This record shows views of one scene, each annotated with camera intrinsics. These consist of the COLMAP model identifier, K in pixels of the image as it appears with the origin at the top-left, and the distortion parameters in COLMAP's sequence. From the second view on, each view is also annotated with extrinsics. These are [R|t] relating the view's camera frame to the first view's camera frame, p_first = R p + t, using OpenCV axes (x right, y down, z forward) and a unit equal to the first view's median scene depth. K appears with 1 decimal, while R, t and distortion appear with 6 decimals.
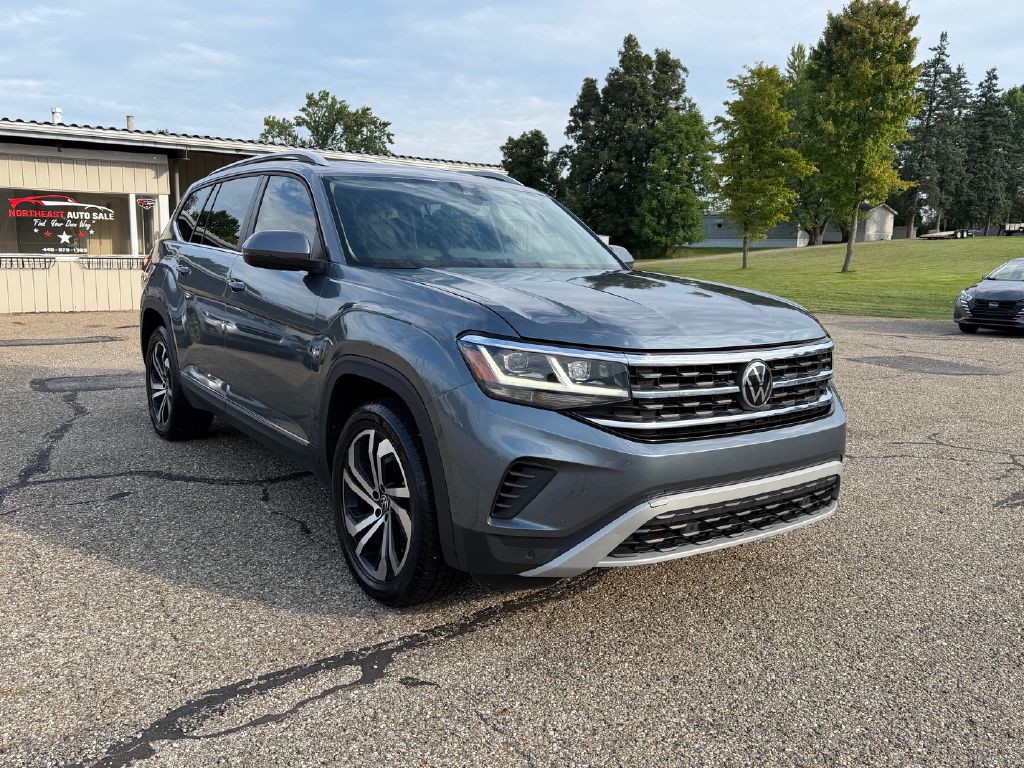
lens RADIAL K [[811.2, 0, 518.9], [0, 811.2, 382.5], [0, 0, 1]] dist [0.063905, -0.095425]
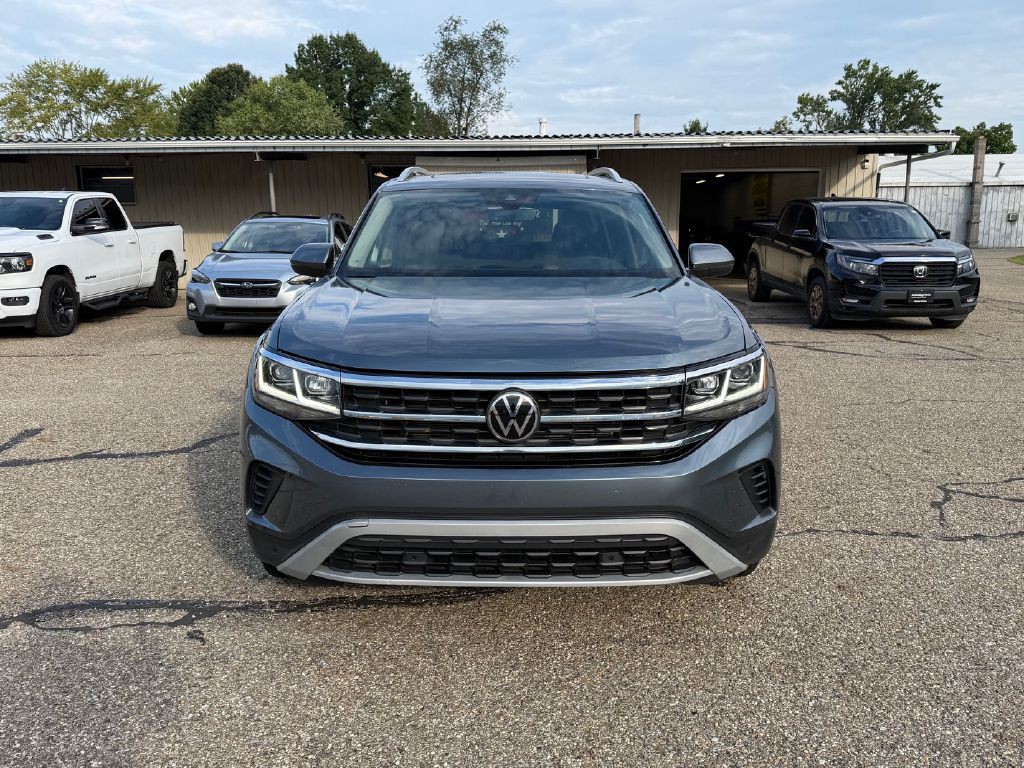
lens RADIAL K [[814.9, 0, 516.0], [0, 814.9, 383.2], [0, 0, 1]] dist [0.048936, -0.076299]
pose [[0.809901, 0.082900, -0.580678, 0.043260], [-0.069748, 0.996550, 0.044990, -0.003939], [0.582405, 0.004064, 0.812889, 0.014571]]
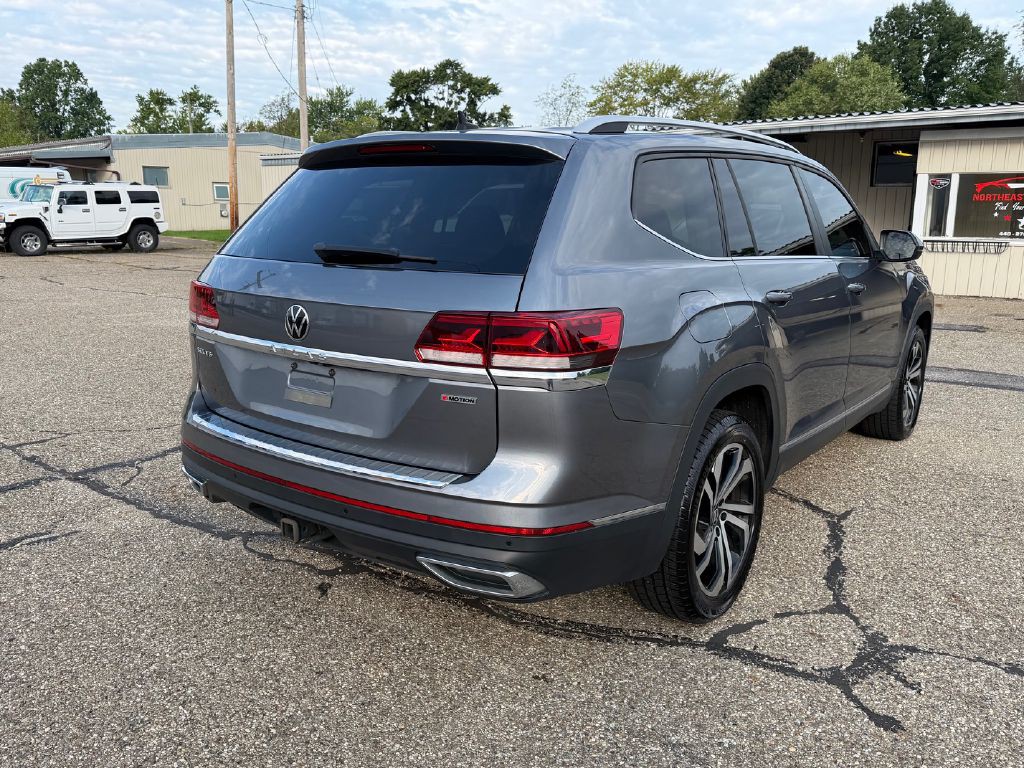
lens RADIAL K [[813.5, 0, 512.4], [0, 813.5, 381.9], [0, 0, 1]] dist [0.047731, -0.064949]
pose [[0.292816, 0.172682, -0.940447, 0.053460], [-0.149642, 0.979713, 0.133300, -0.008109], [0.944387, 0.101698, 0.312716, 0.040429]]
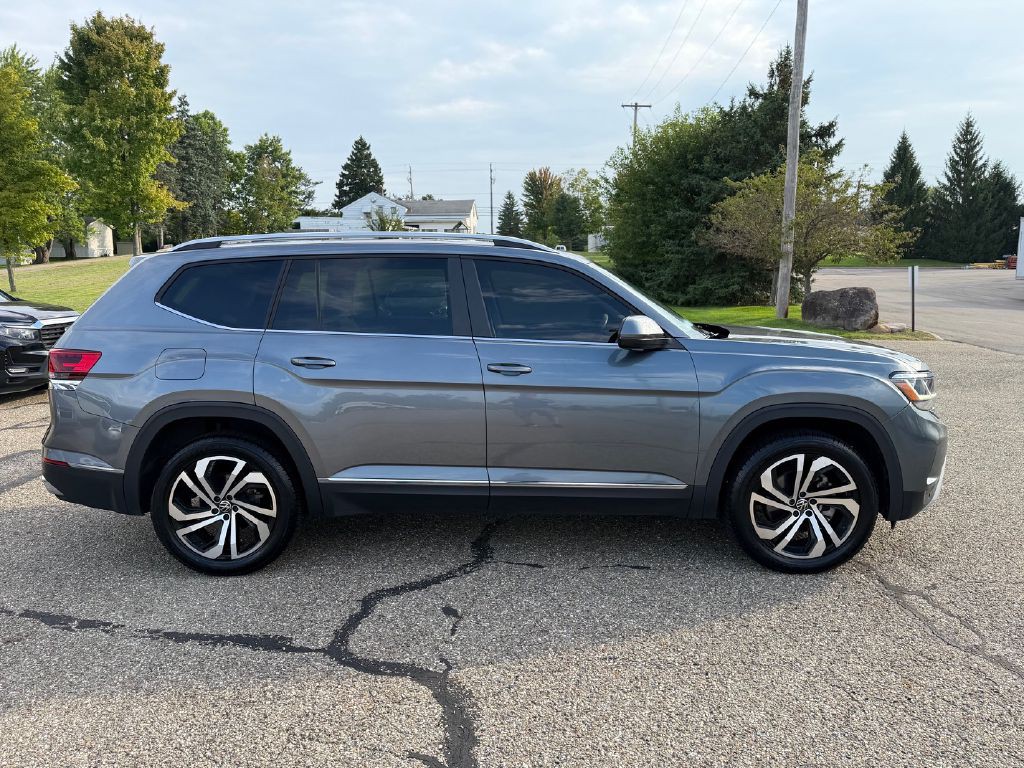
lens RADIAL K [[813.5, 0, 512.4], [0, 813.5, 381.9], [0, 0, 1]] dist [0.047731, -0.064949]
pose [[0.614422, -0.141044, 0.776268, -0.089466], [0.152316, 0.986587, 0.058700, -0.012762], [-0.774135, 0.082171, 0.627664, 0.028291]]
